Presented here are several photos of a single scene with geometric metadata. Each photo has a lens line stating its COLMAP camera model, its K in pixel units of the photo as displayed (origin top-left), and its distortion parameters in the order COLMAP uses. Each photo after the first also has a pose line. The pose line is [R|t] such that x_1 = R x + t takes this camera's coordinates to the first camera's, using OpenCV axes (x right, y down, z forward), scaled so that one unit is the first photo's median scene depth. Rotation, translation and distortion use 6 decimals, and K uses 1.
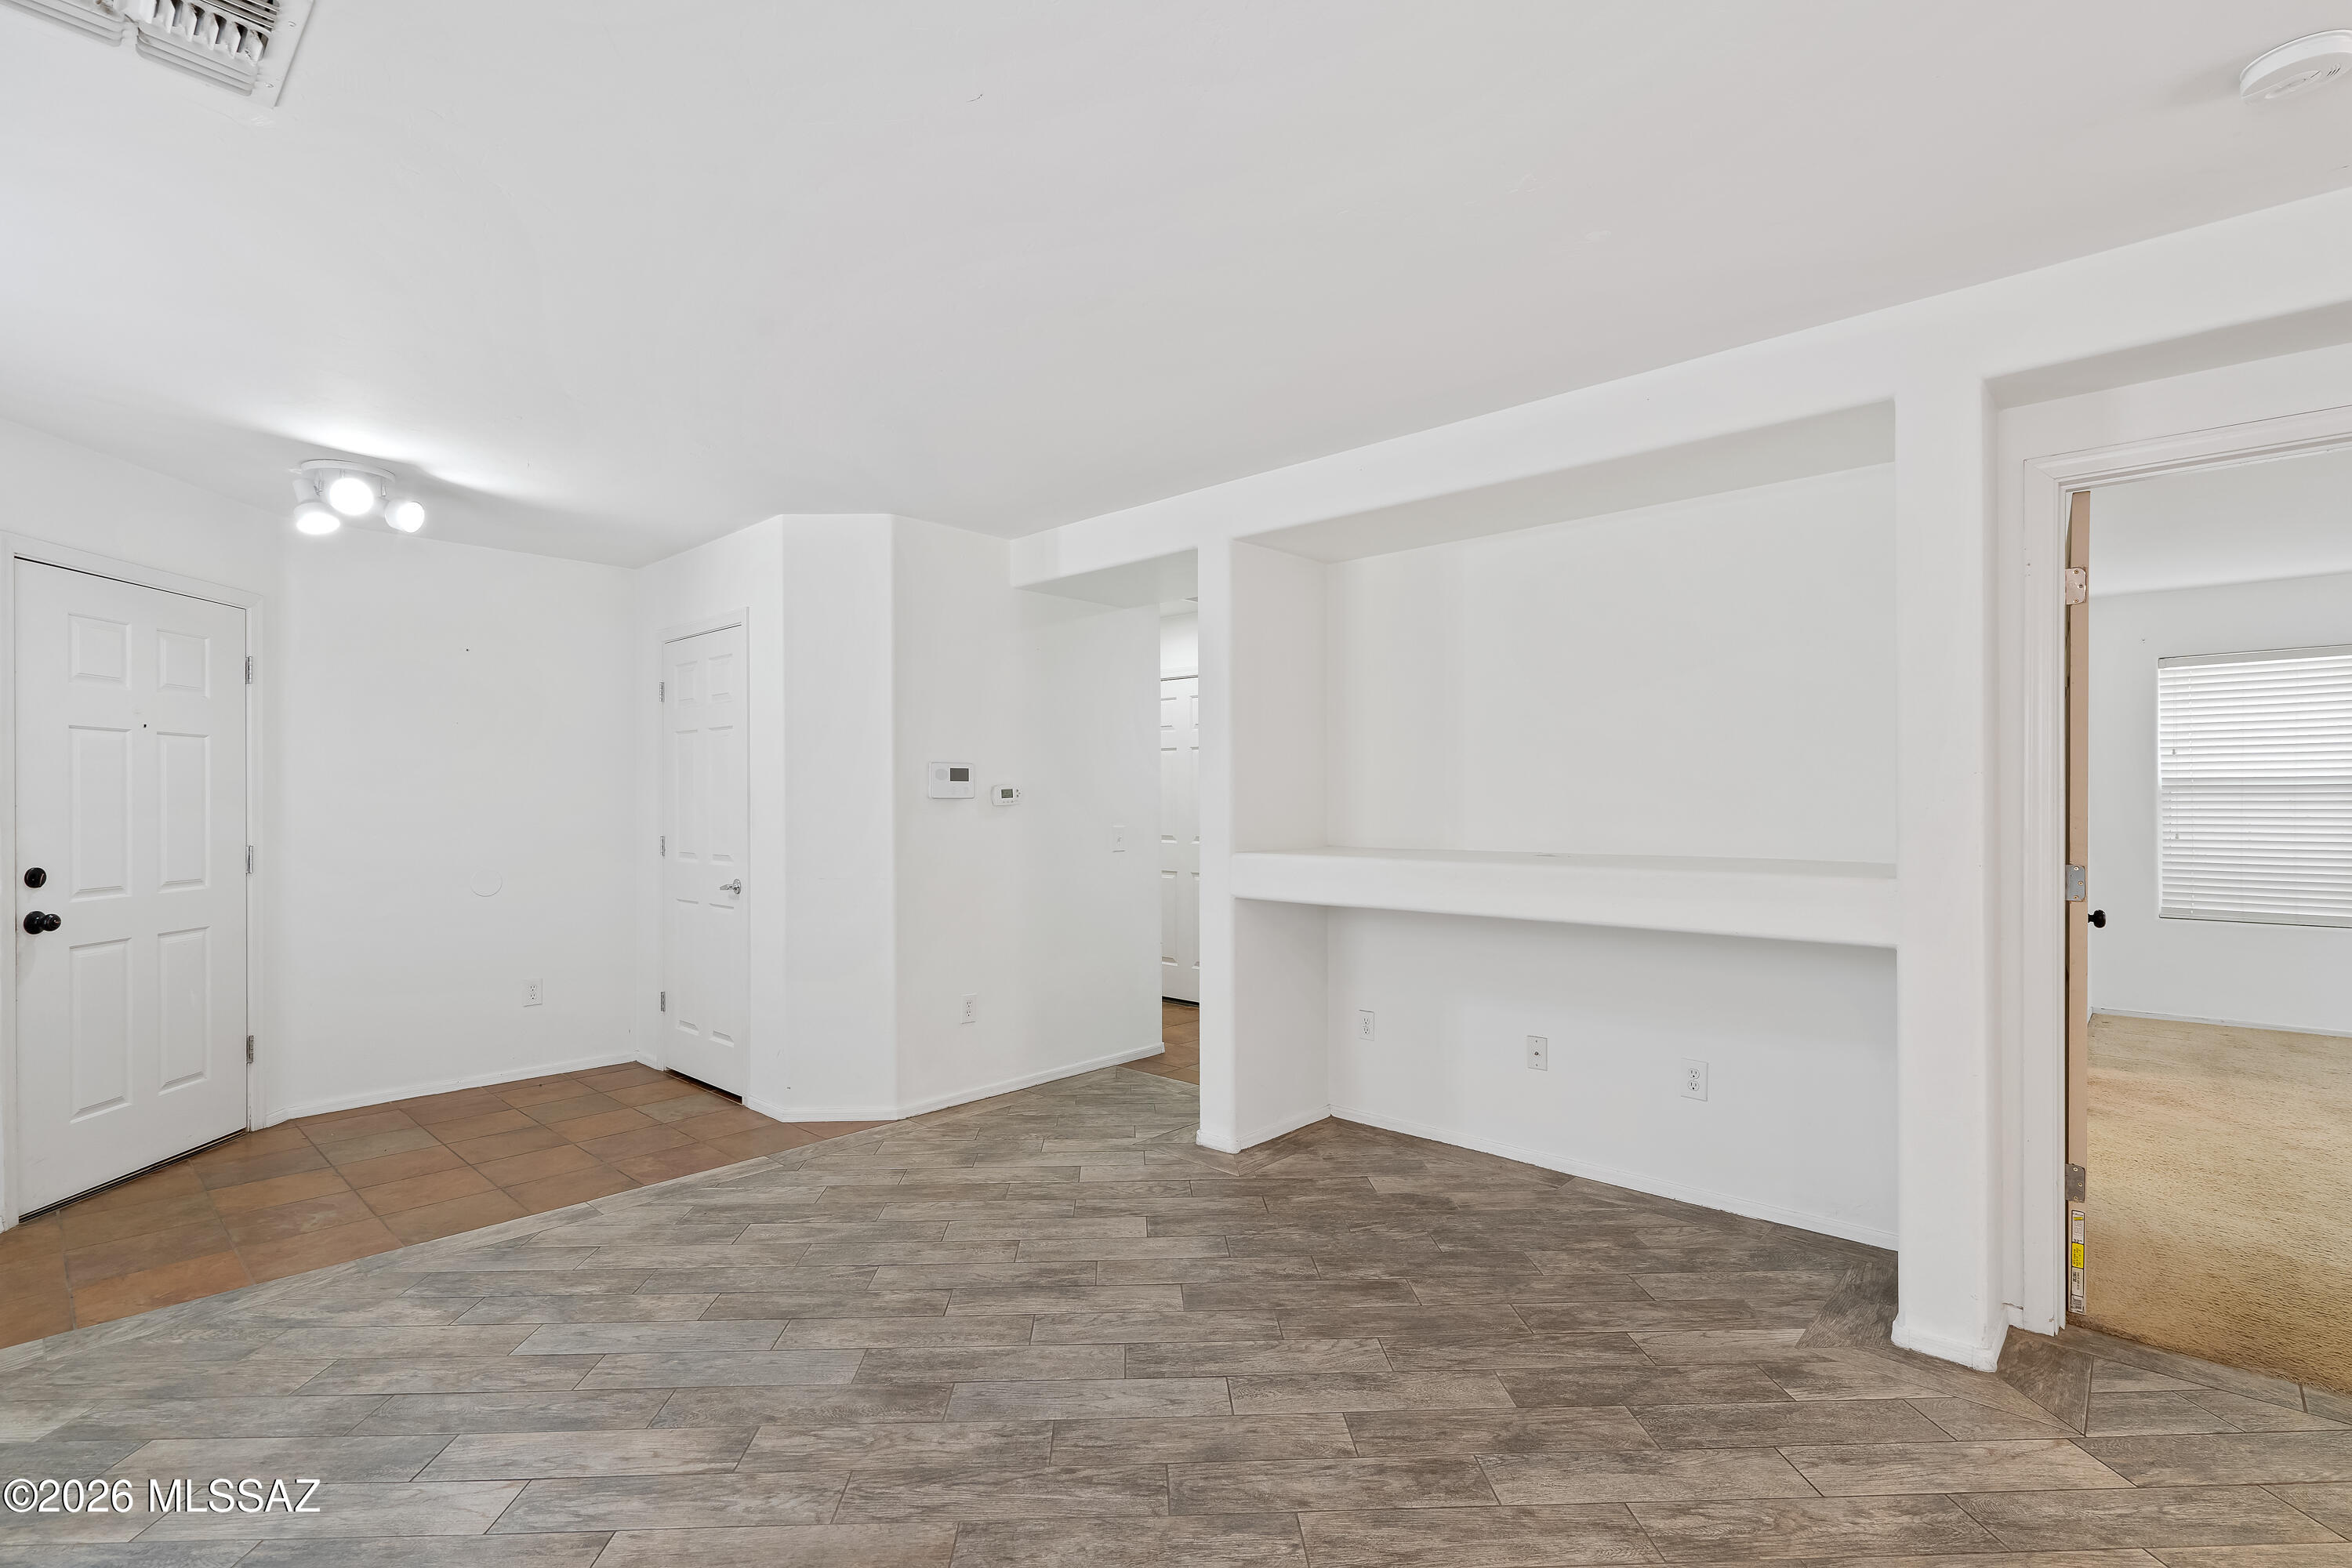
lens RADIAL K [[1084.1, 0, 1183.0], [0, 1084.1, 784.0], [0, 0, 1]] dist [-0.001177, 0.001358]
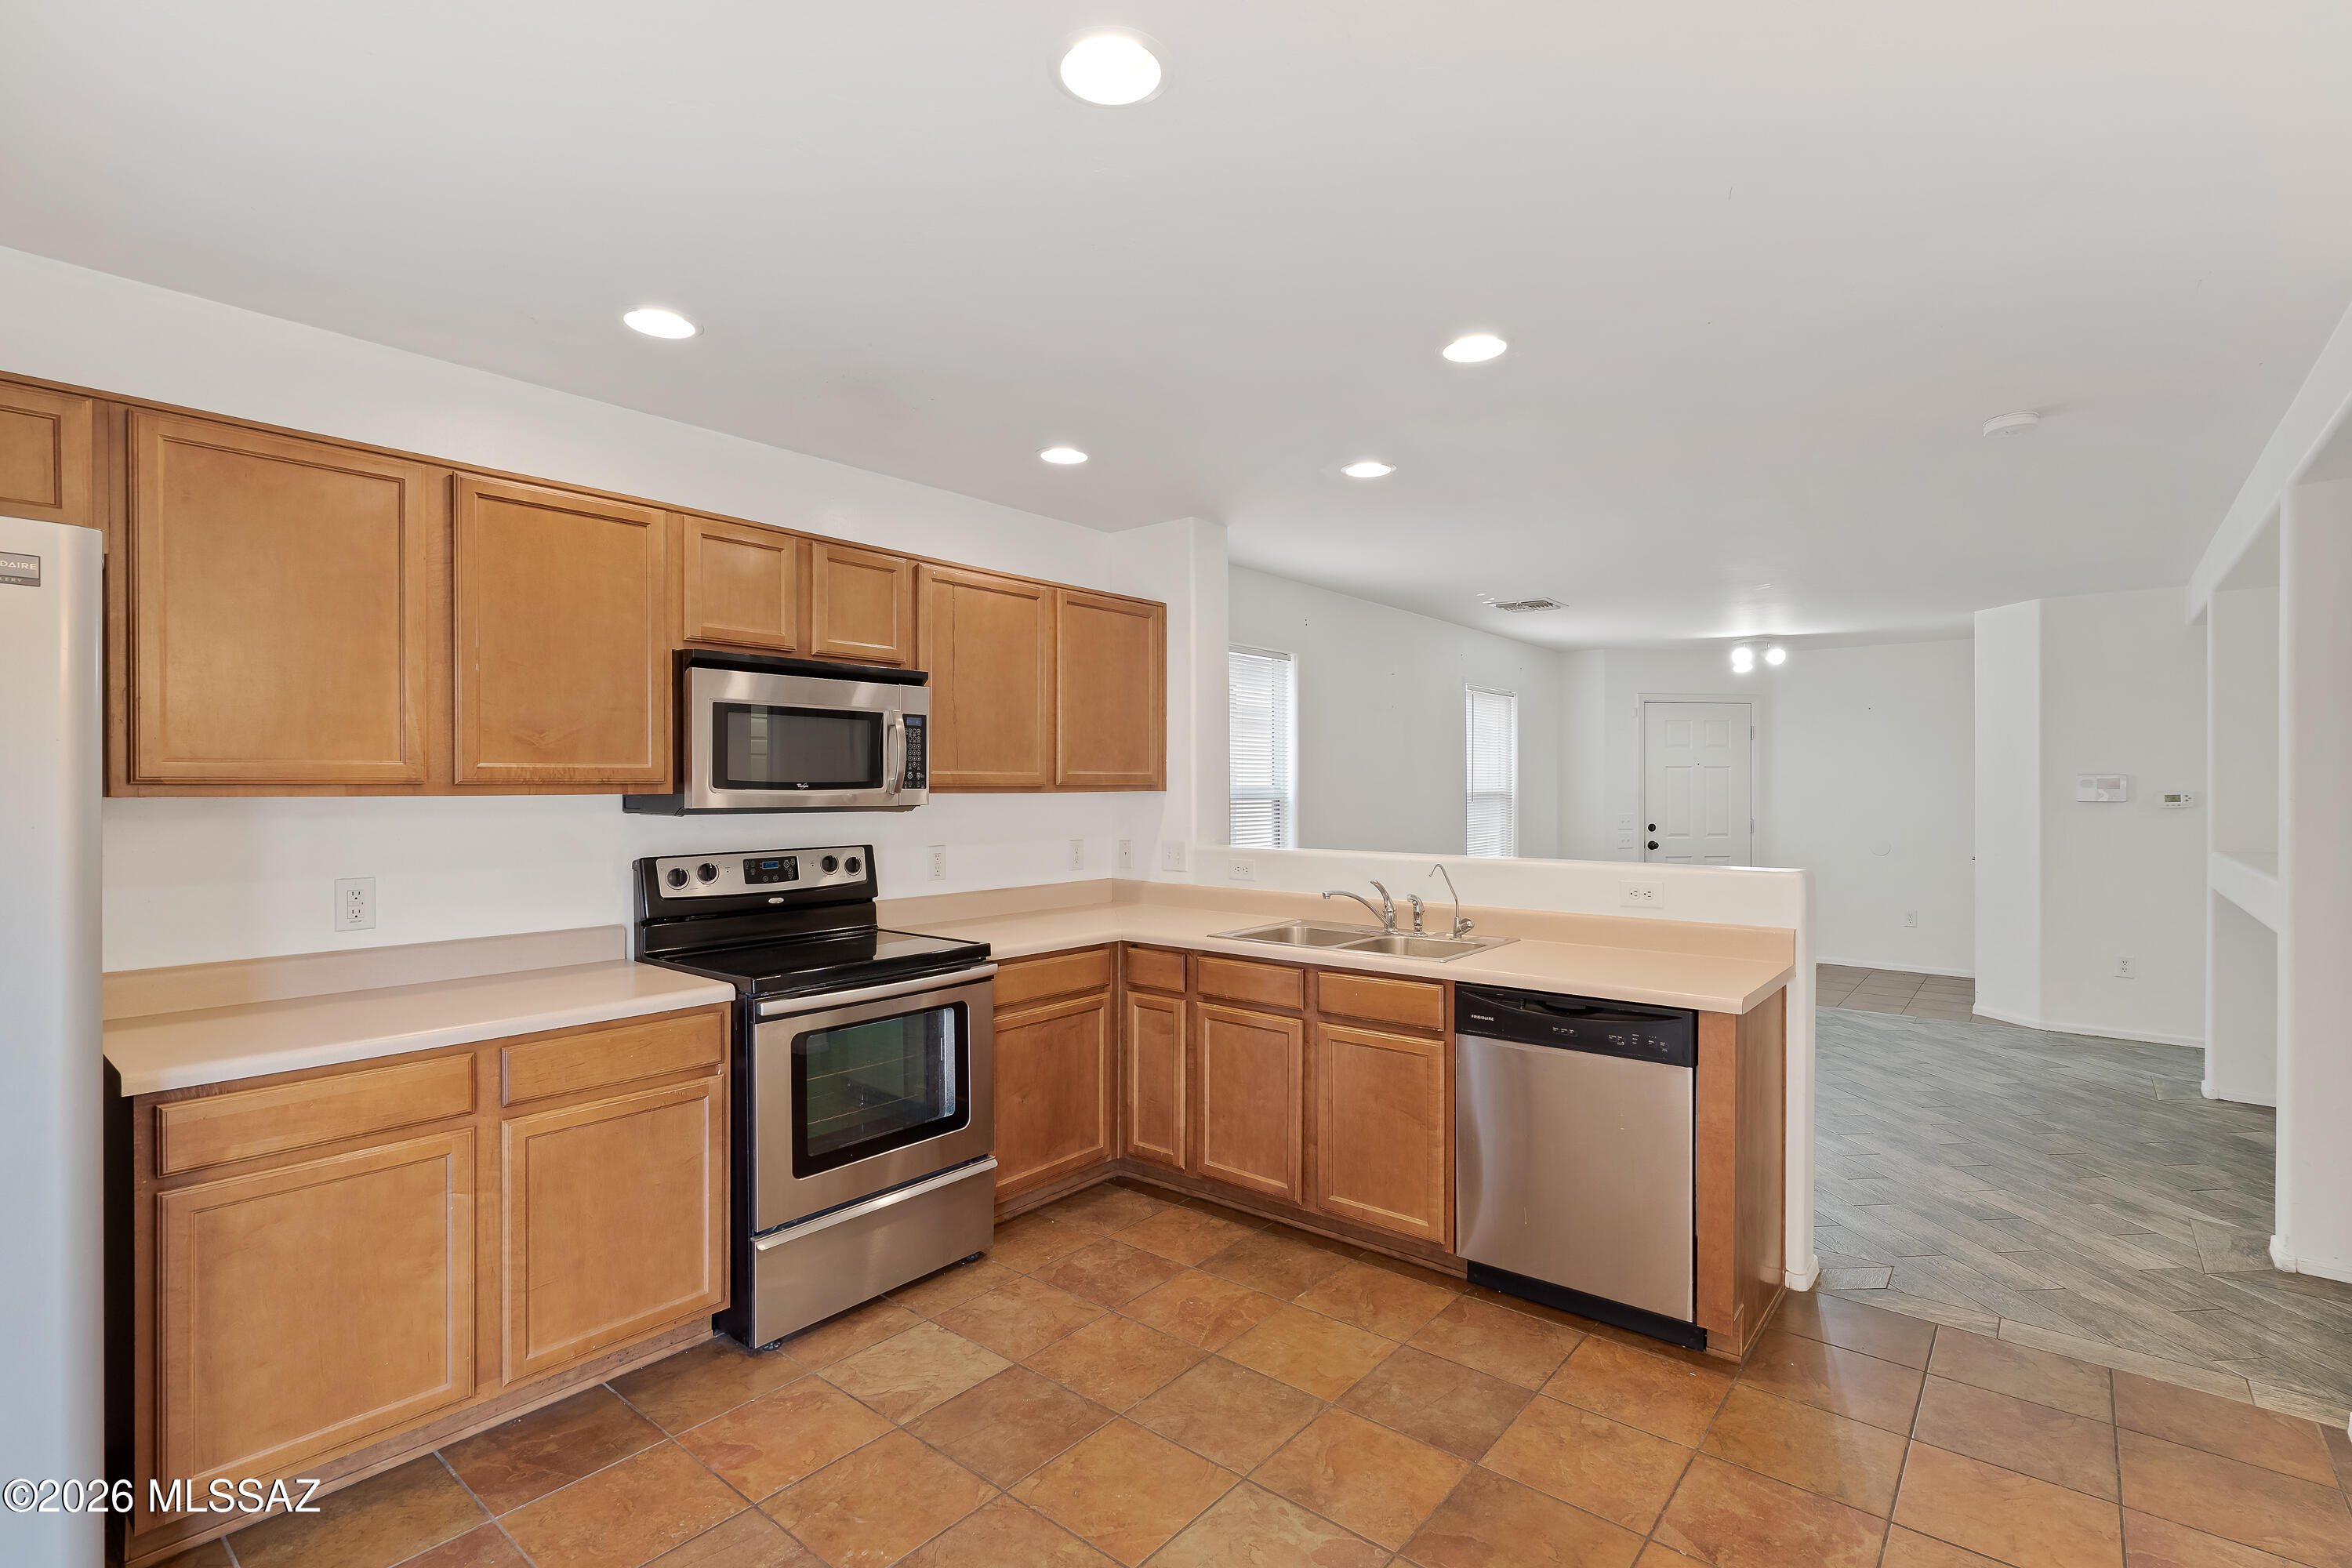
lens RADIAL K [[1084.1, 0, 1162.1], [0, 1084.1, 793.9], [0, 0, 1]] dist [-0.001177, 0.001358]
pose [[0.045566, 0.009923, -0.998912, 1.579844], [0.012637, 0.999865, 0.010508, -0.037048], [0.998881, -0.013102, 0.045435, -0.291814]]
